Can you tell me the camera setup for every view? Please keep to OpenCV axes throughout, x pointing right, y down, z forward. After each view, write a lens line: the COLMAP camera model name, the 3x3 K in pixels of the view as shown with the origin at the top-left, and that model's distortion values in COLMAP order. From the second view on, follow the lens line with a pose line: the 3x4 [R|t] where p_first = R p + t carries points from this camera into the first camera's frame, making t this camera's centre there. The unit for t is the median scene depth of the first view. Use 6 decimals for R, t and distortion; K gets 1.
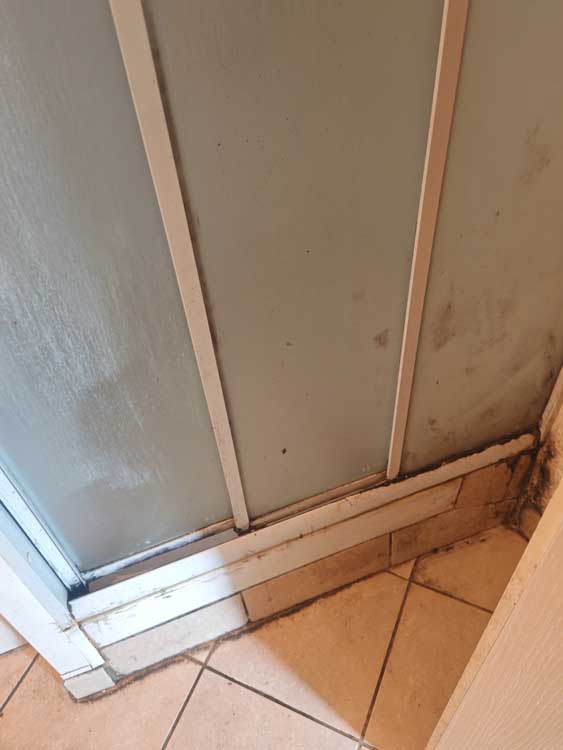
lens RADIAL K [[570.2, 0, 281.8], [0, 570.2, 375.5], [0, 0, 1]] dist [0.075527, -0.092763]
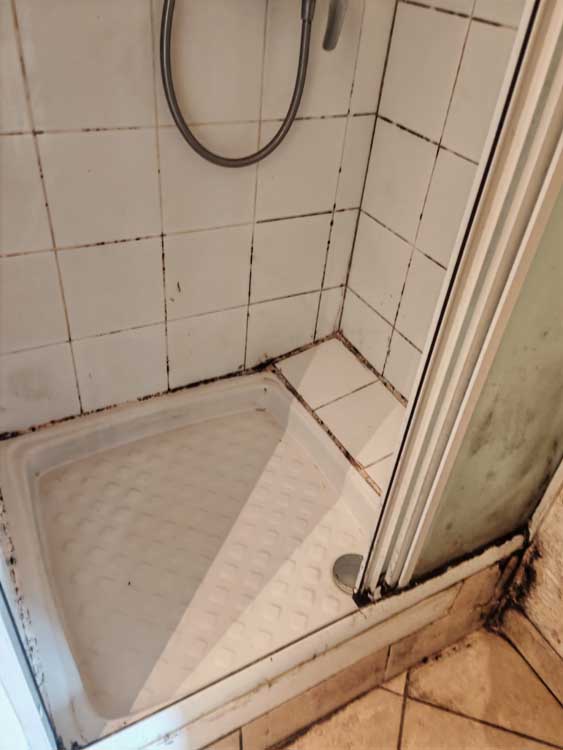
lens RADIAL K [[570.2, 0, 276.8], [0, 570.2, 369.8], [0, 0, 1]] dist [0.075527, -0.092763]
pose [[0.979479, 0.034337, 0.198599, -0.201180], [-0.003416, 0.988067, -0.153985, -0.027601], [-0.201517, 0.150147, 0.967909, 0.044532]]
